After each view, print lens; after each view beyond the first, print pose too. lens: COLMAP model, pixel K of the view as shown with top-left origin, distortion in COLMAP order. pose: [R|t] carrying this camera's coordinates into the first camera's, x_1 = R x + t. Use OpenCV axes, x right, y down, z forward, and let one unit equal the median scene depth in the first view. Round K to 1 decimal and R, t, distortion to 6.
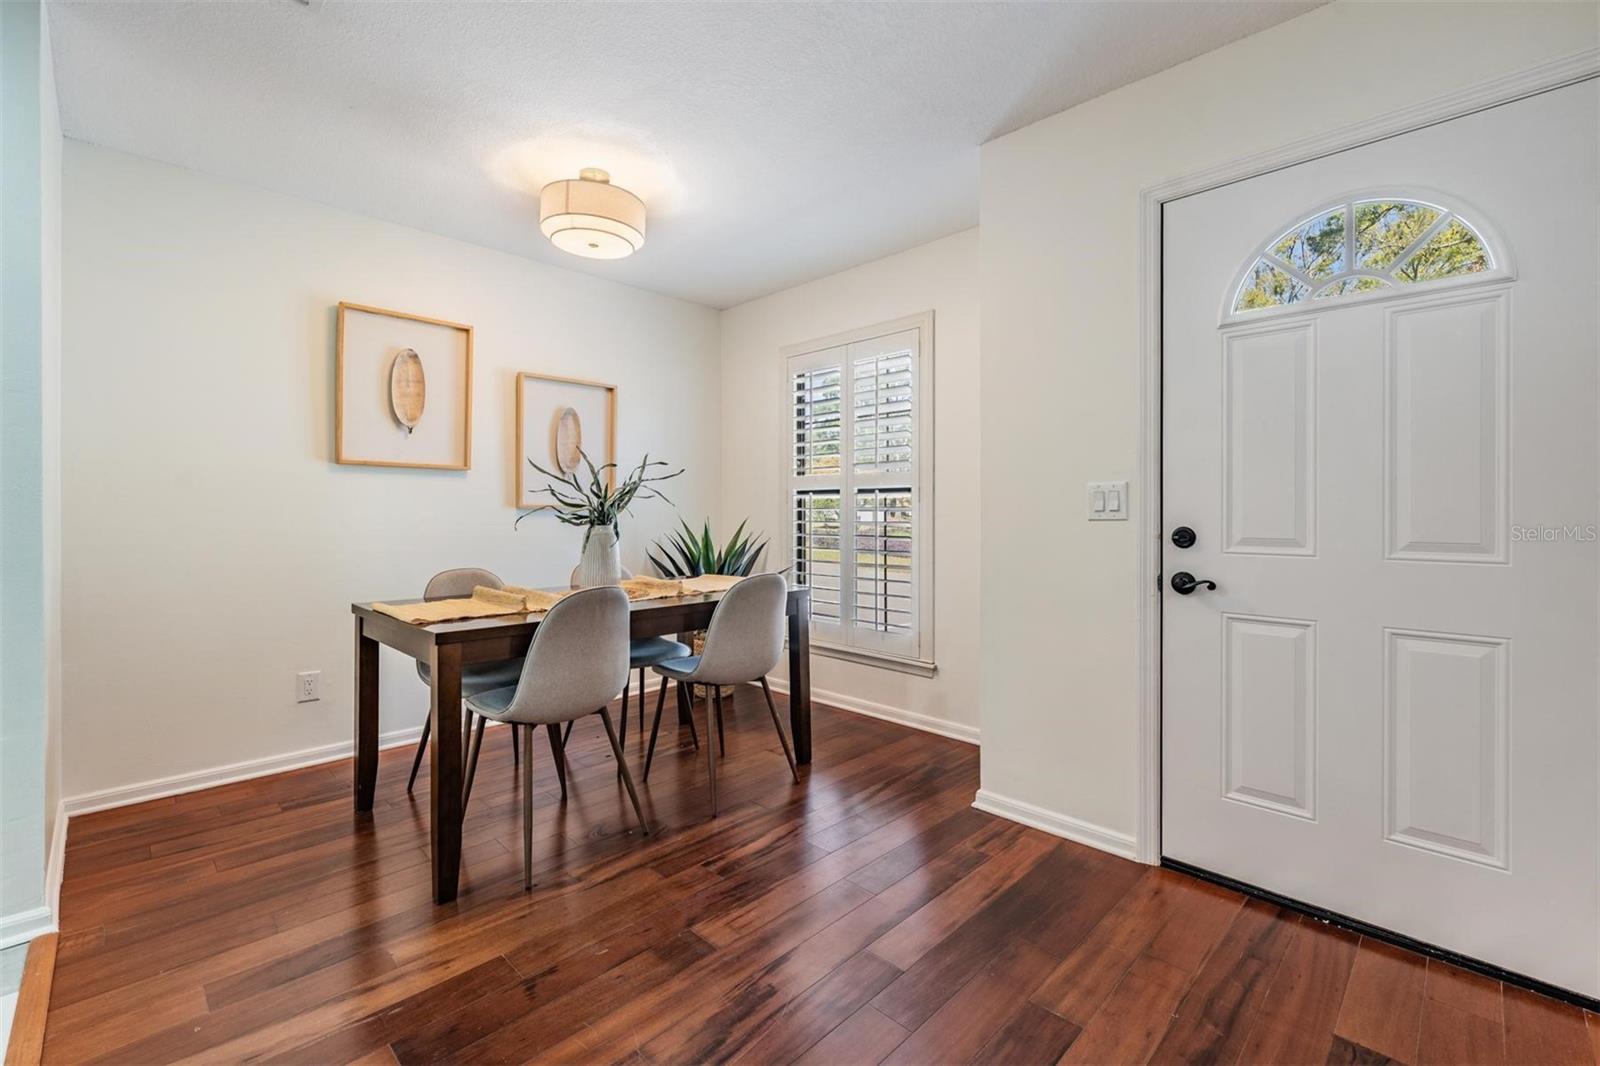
lens RADIAL K [[674.7, 0, 798.3], [0, 674.7, 519.2], [0, 0, 1]] dist [-0.002944, -0.000806]
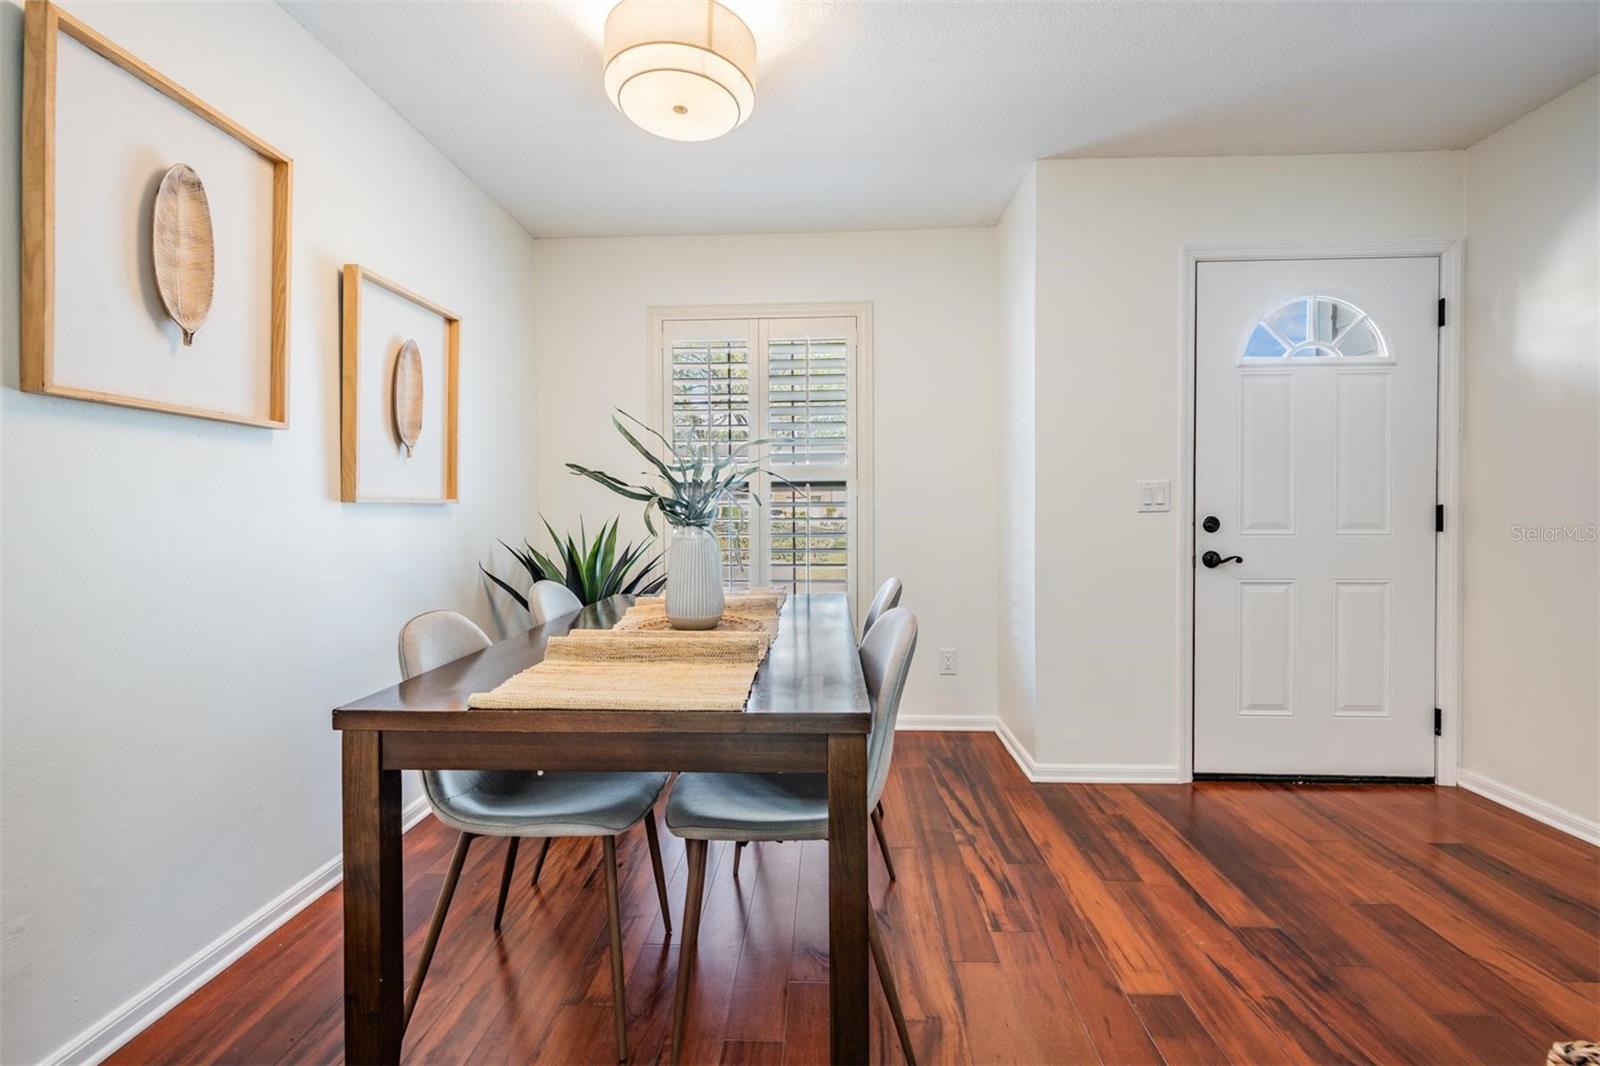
lens RADIAL K [[674.7, 0, 798.2], [0, 674.7, 523.7], [0, 0, 1]] dist [-0.002944, -0.000806]
pose [[0.748569, -0.018646, 0.662794, -0.818515], [0.012649, 0.999824, 0.013842, -0.001882], [-0.662936, -0.001978, 0.748674, 0.511492]]
